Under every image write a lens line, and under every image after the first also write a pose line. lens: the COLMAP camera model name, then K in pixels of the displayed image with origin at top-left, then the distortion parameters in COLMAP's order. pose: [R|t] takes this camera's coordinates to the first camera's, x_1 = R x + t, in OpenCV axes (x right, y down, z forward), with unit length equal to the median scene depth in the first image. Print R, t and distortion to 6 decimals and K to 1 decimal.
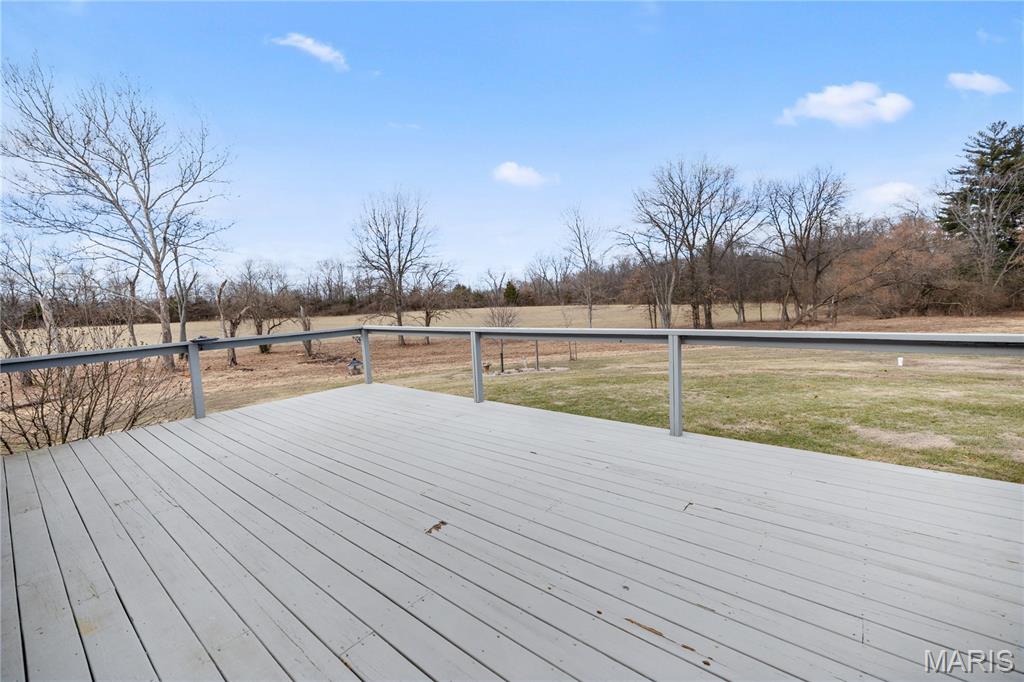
lens RADIAL K [[447.5, 0, 493.3], [0, 447.5, 333.5], [0, 0, 1]] dist [0.000554, 0.000974]
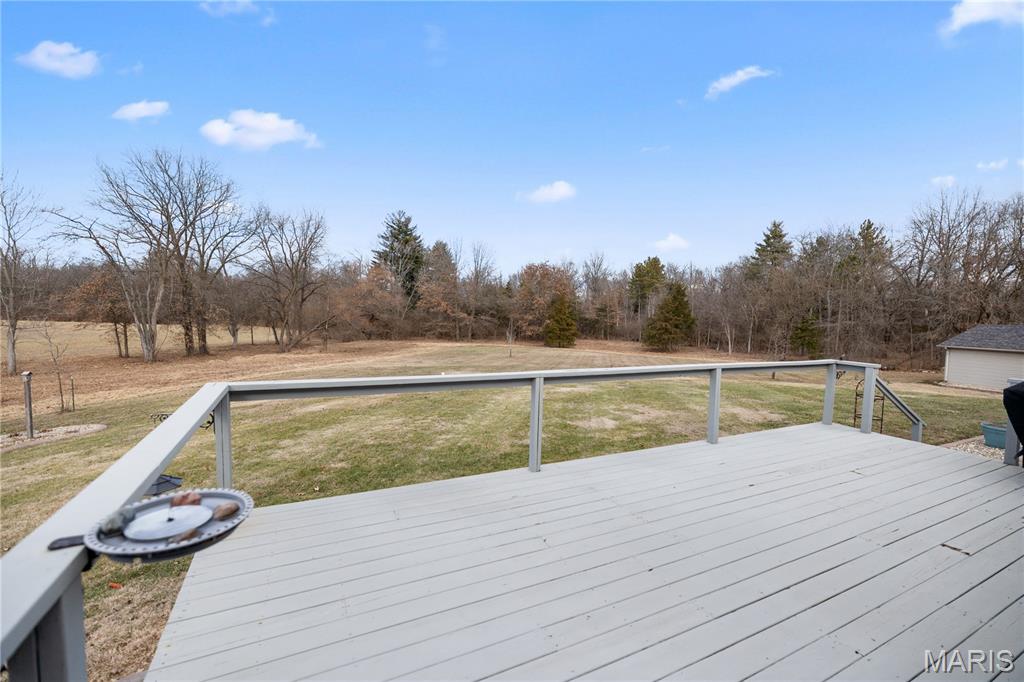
lens RADIAL K [[447.5, 0, 509.3], [0, 447.5, 337.8], [0, 0, 1]] dist [0.000554, 0.000974]
pose [[0.354193, 0.005433, 0.935157, -0.132762], [0.027890, 0.999477, -0.016370, -0.010667], [-0.934756, 0.031880, 0.353856, 0.134193]]
